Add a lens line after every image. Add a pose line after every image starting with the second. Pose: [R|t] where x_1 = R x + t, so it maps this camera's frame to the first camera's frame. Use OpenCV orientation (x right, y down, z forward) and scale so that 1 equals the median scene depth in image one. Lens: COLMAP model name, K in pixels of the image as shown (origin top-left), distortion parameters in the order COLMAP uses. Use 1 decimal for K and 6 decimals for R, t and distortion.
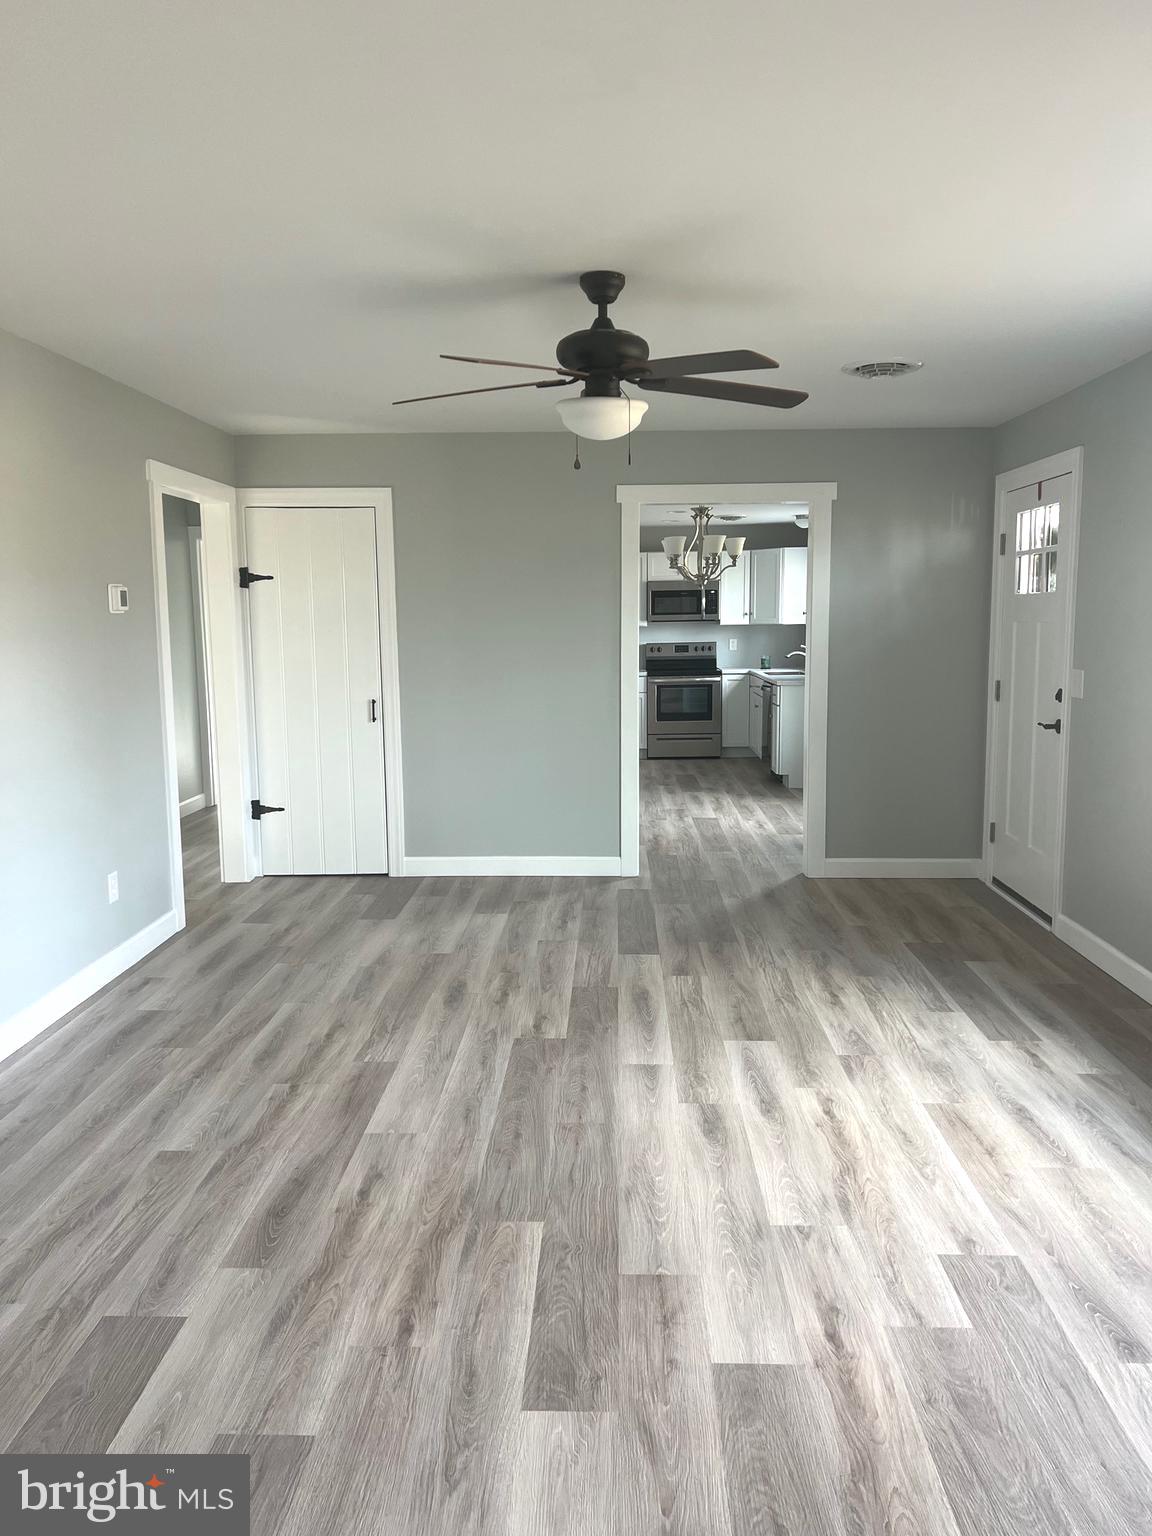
lens RADIAL K [[1152.7, 0, 573.4], [0, 1152.7, 761.0], [0, 0, 1]] dist [0.062681, -0.066807]
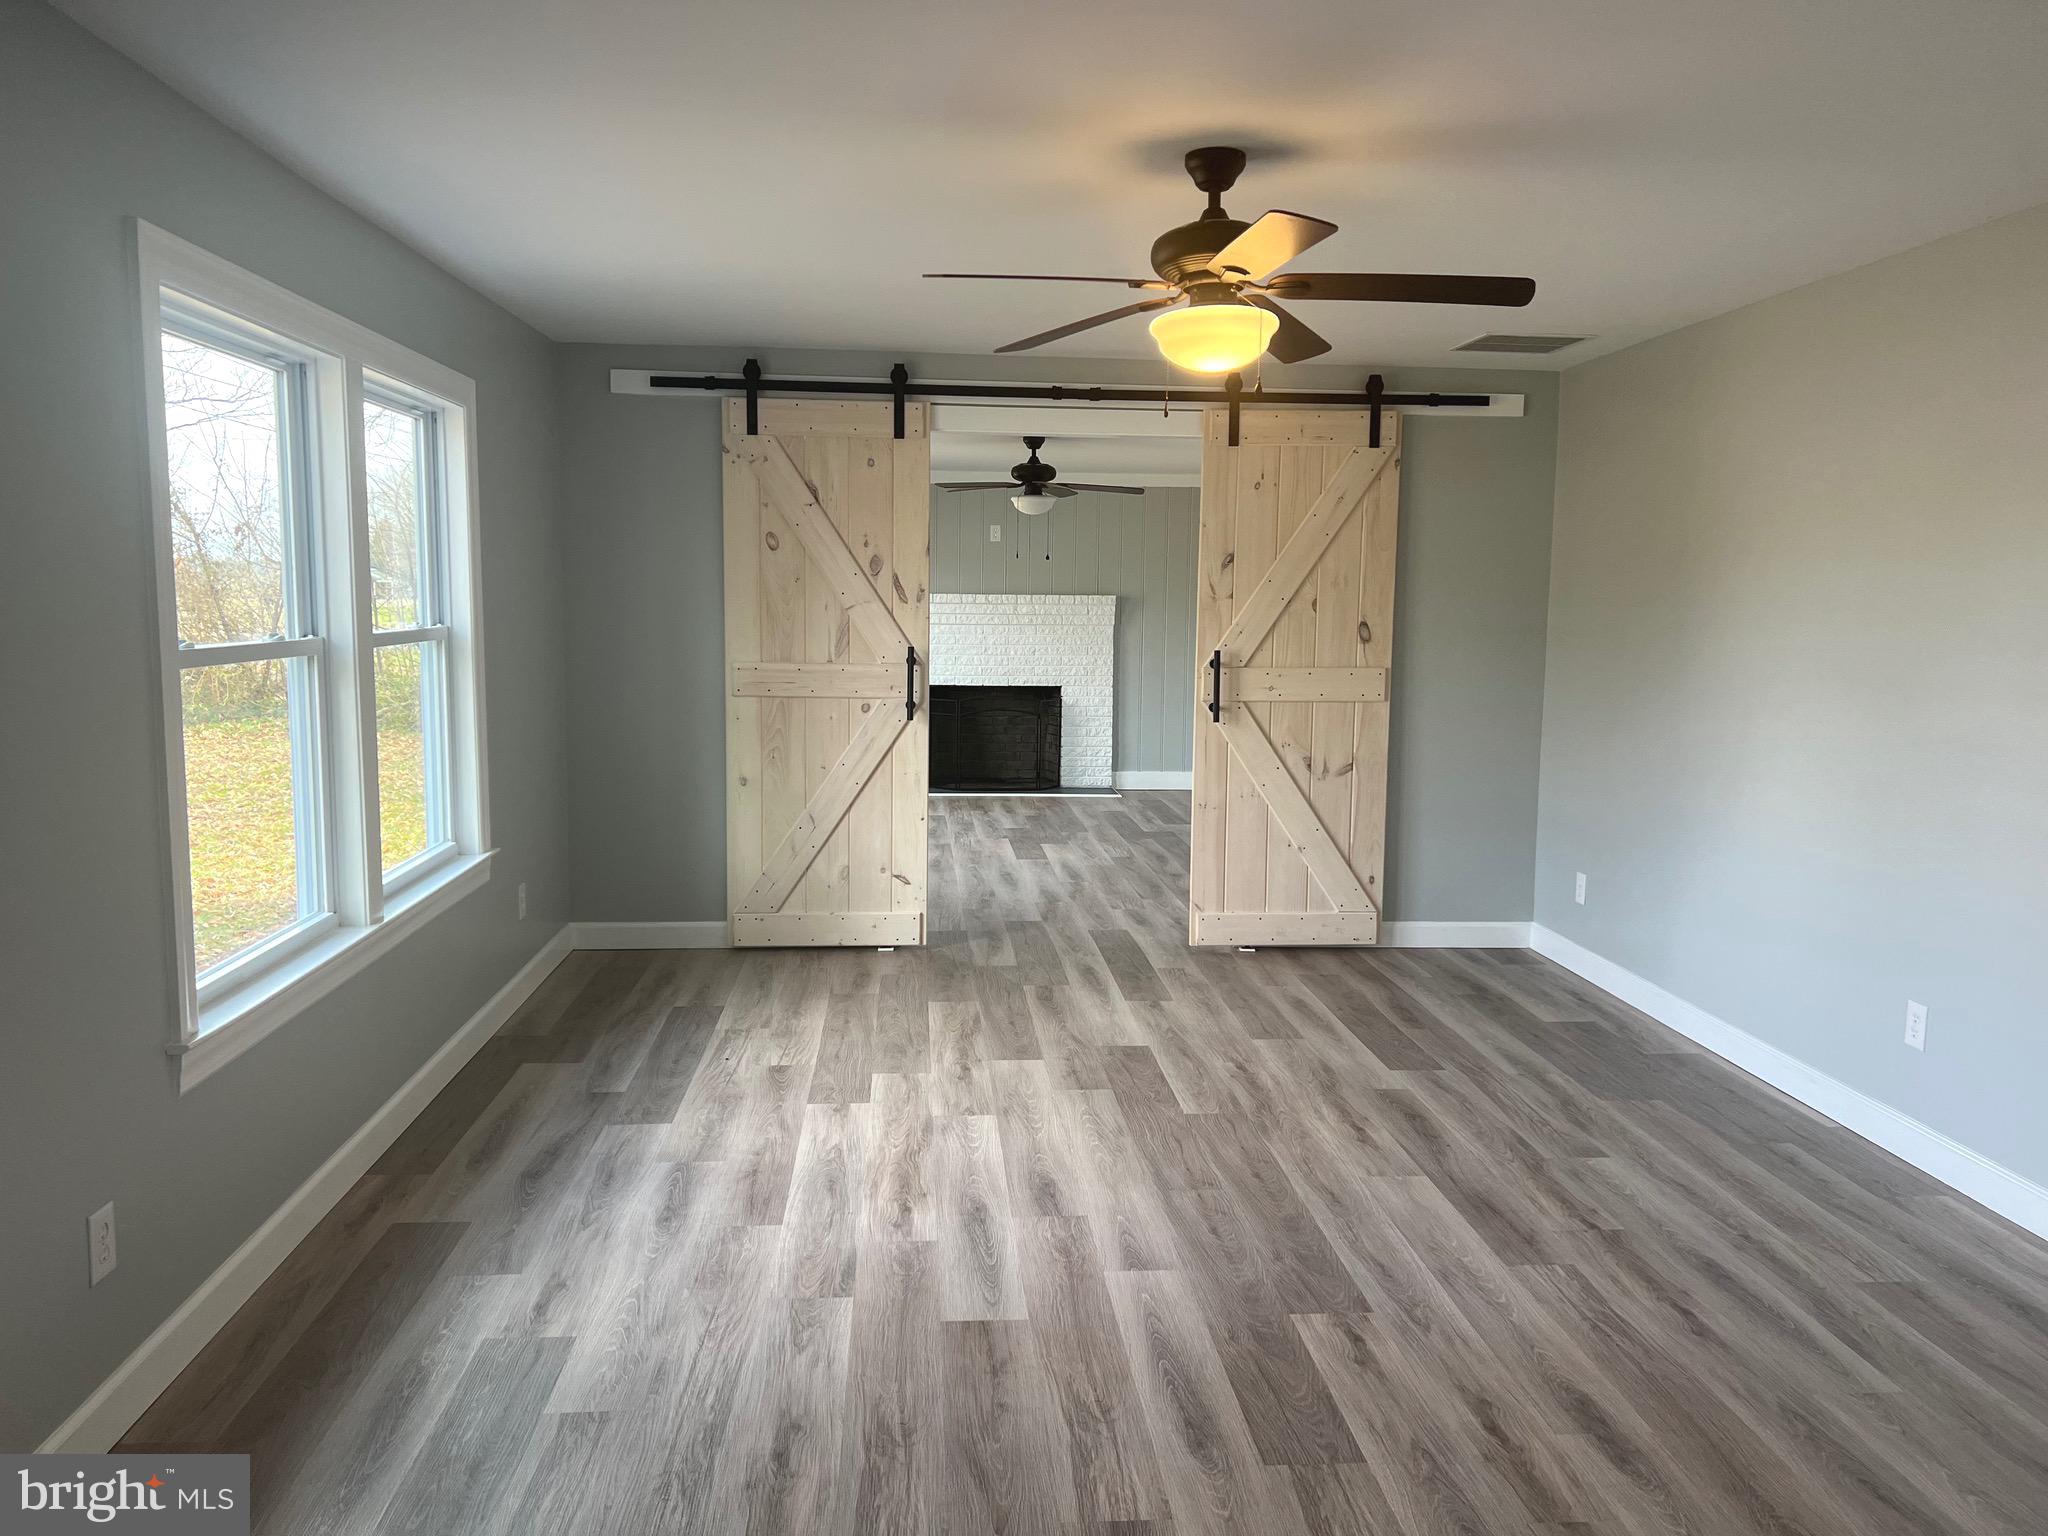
lens RADIAL K [[1536.9, 0, 1013.9], [0, 1536.9, 760.0], [0, 0, 1]] dist [0.062681, -0.066807]
pose [[-0.994452, 0.008681, -0.104833, 0.258415], [-0.016025, 0.972455, 0.232538, -0.265565], [0.103964, 0.232928, -0.966921, 2.016922]]
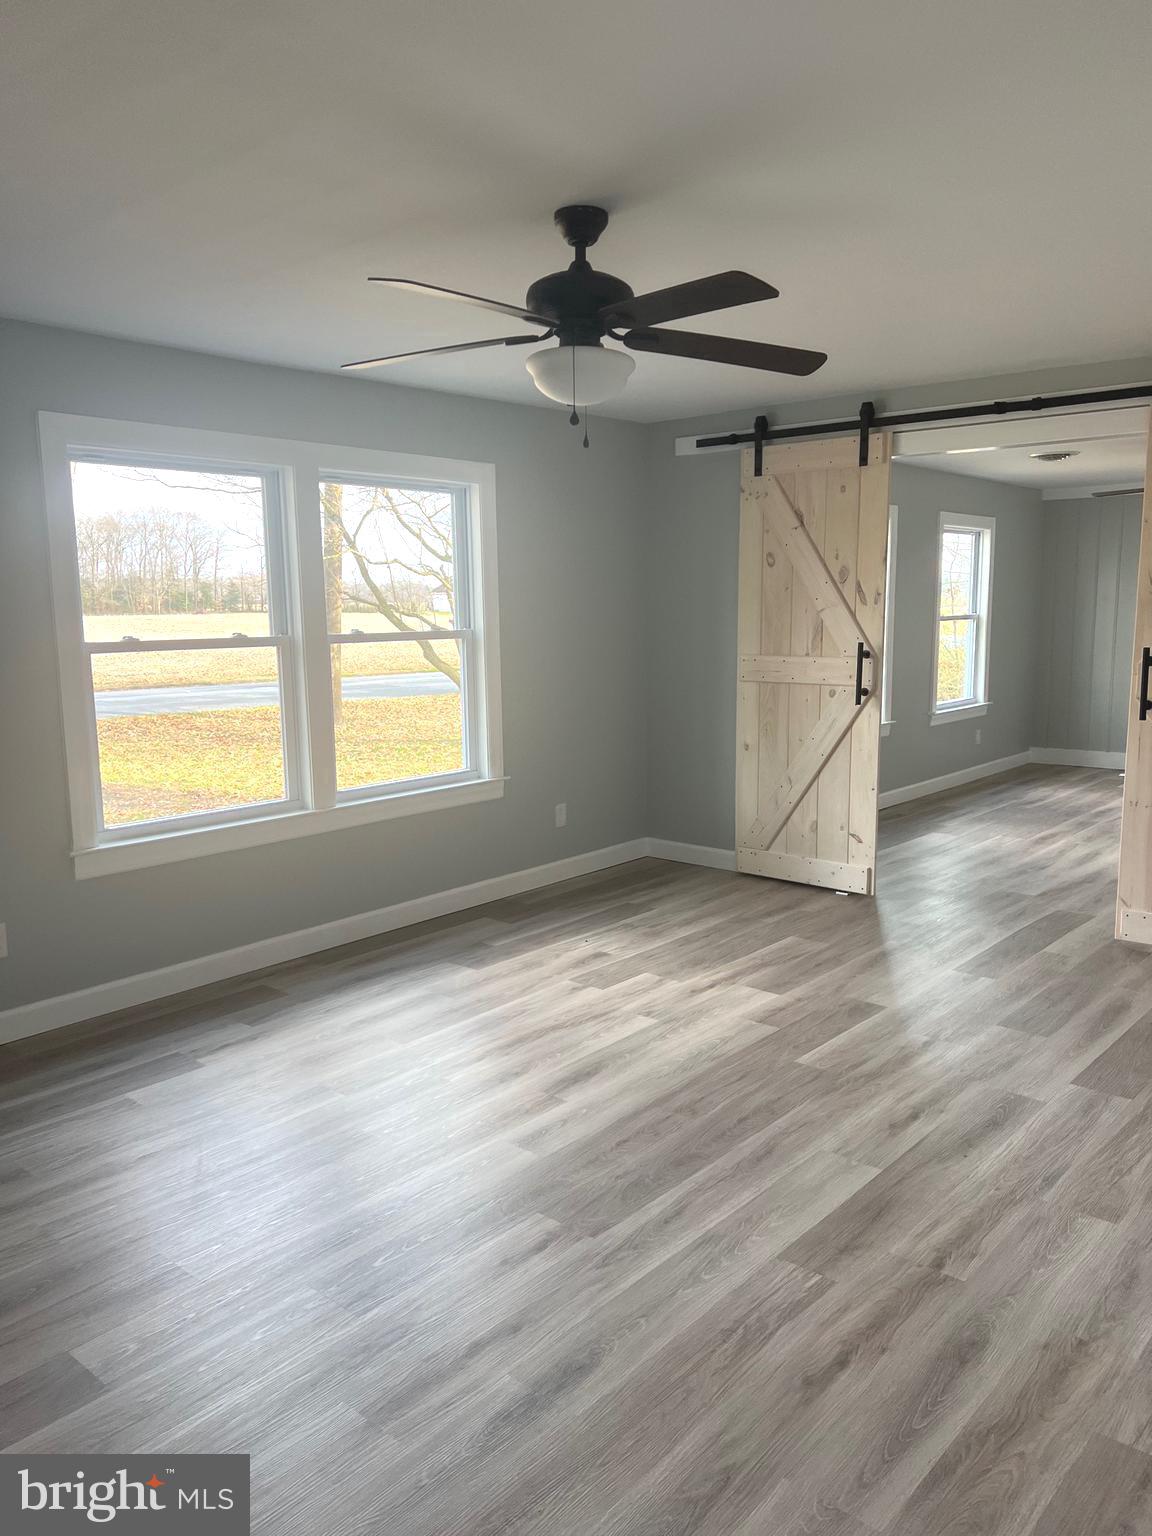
lens RADIAL K [[1152.7, 0, 562.3], [0, 1152.7, 775.8], [0, 0, 1]] dist [0.062681, -0.066807]
pose [[-0.771221, -0.078697, 0.631685, -0.530806], [0.098107, 0.965779, 0.240098, -0.222946], [-0.628962, 0.247141, -0.737108, 1.724760]]
